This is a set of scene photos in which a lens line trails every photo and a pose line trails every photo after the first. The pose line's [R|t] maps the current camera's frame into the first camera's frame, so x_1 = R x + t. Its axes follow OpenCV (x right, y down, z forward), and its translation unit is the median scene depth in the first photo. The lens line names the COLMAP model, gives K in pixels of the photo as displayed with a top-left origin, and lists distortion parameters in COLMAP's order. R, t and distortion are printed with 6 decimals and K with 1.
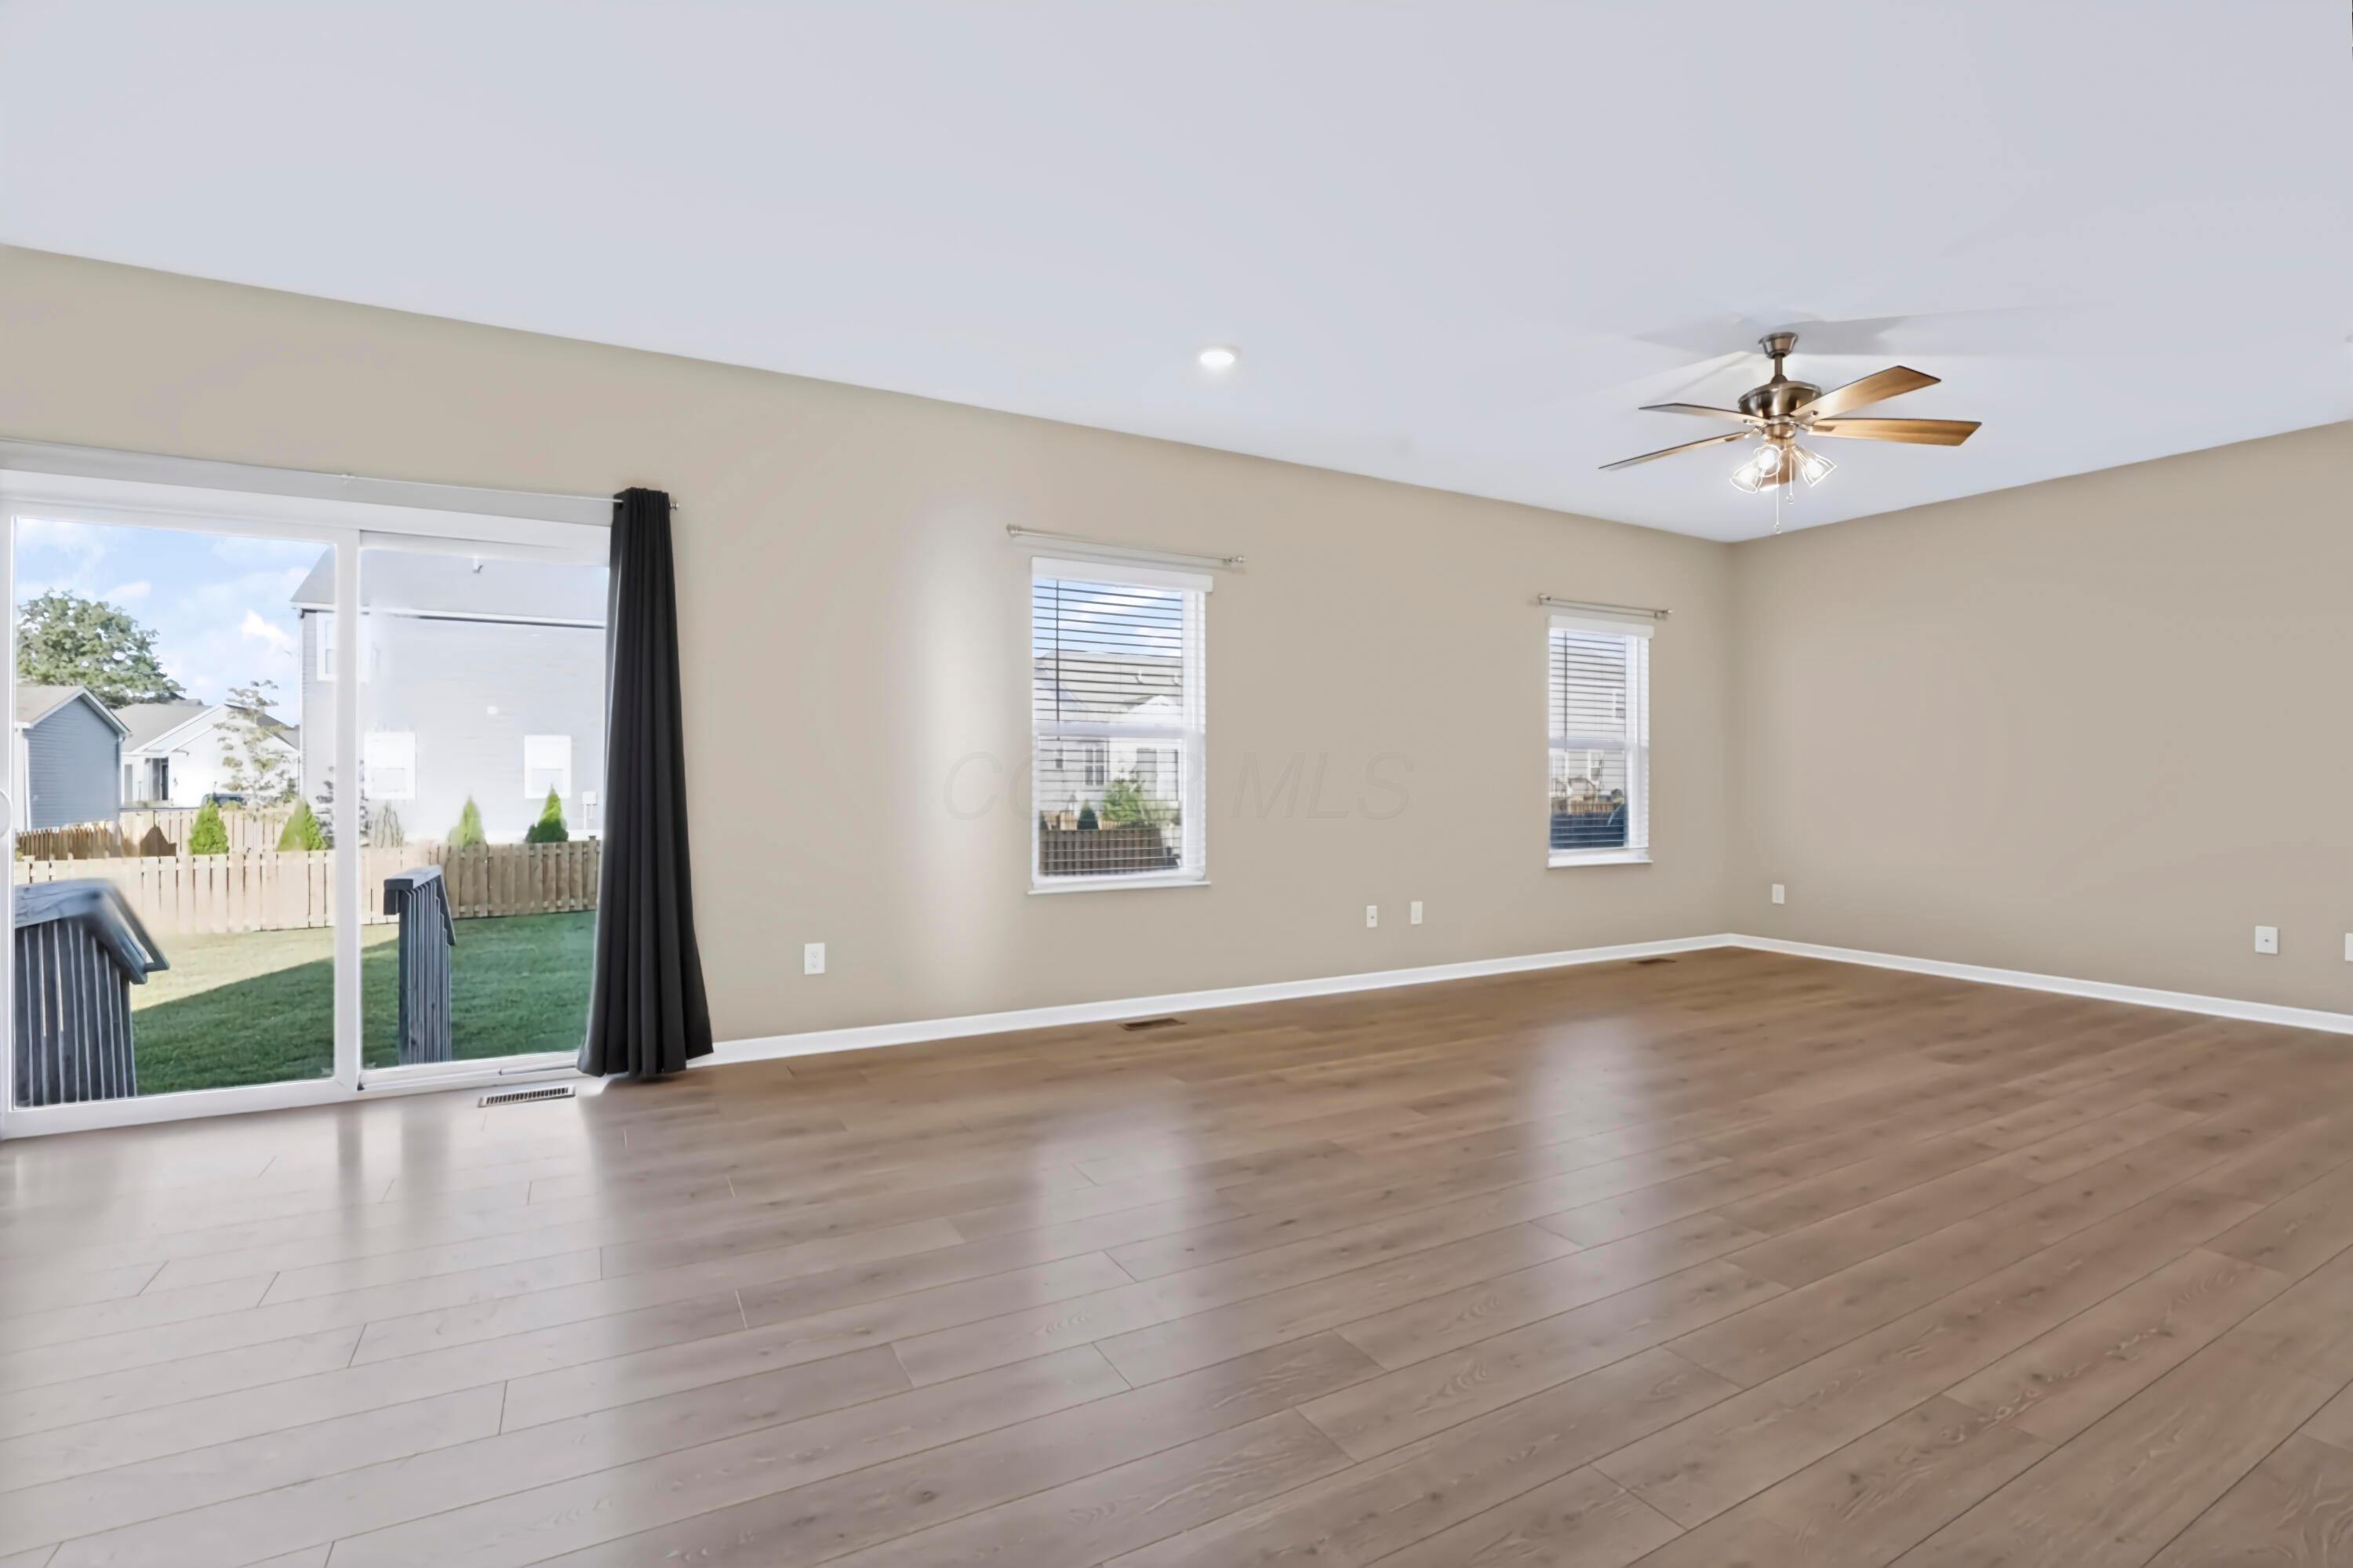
lens RADIAL K [[1084.3, 0, 1213.3], [0, 1084.3, 778.4], [0, 0, 1]] dist [-0.035060, 0.007420]
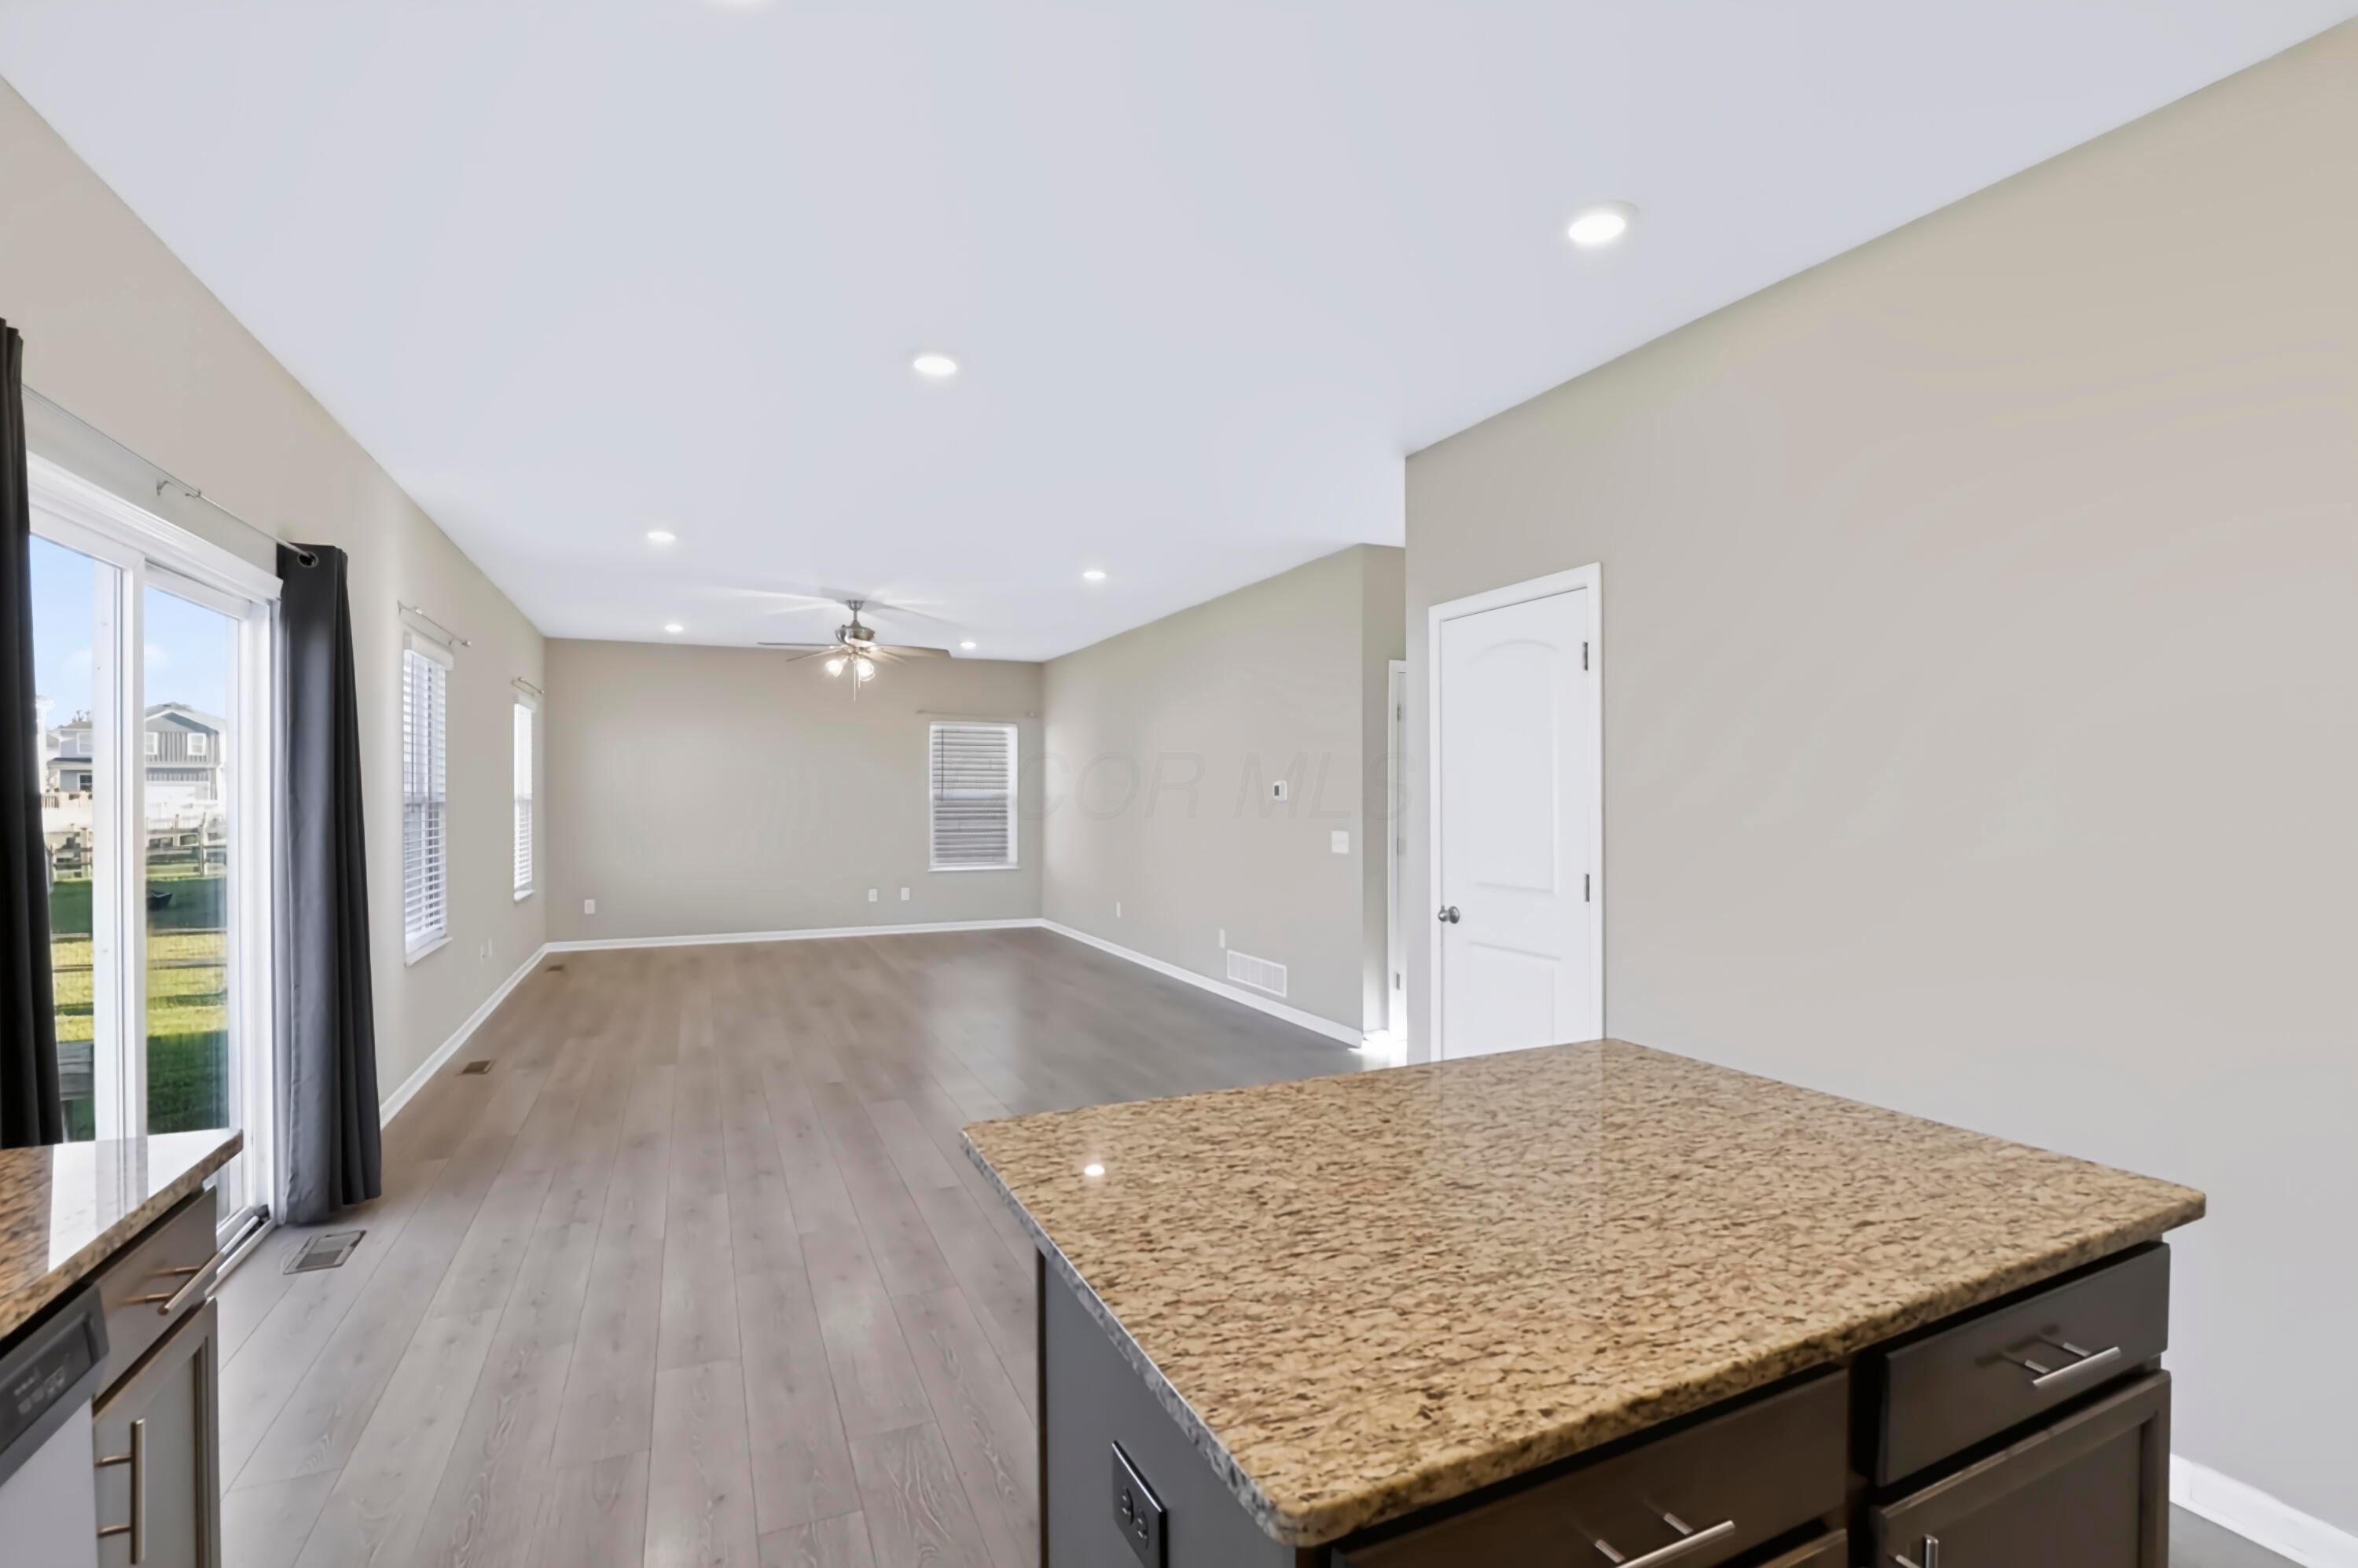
lens RADIAL K [[1086.5, 0, 1211.2], [0, 1086.5, 796.3], [0, 0, 1]] dist [-0.035060, 0.007420]
pose [[0.079120, -0.004901, 0.996853, -1.283717], [-0.000812, 0.999987, 0.004981, -0.065771], [-0.996865, -0.001204, 0.079115, 0.195802]]
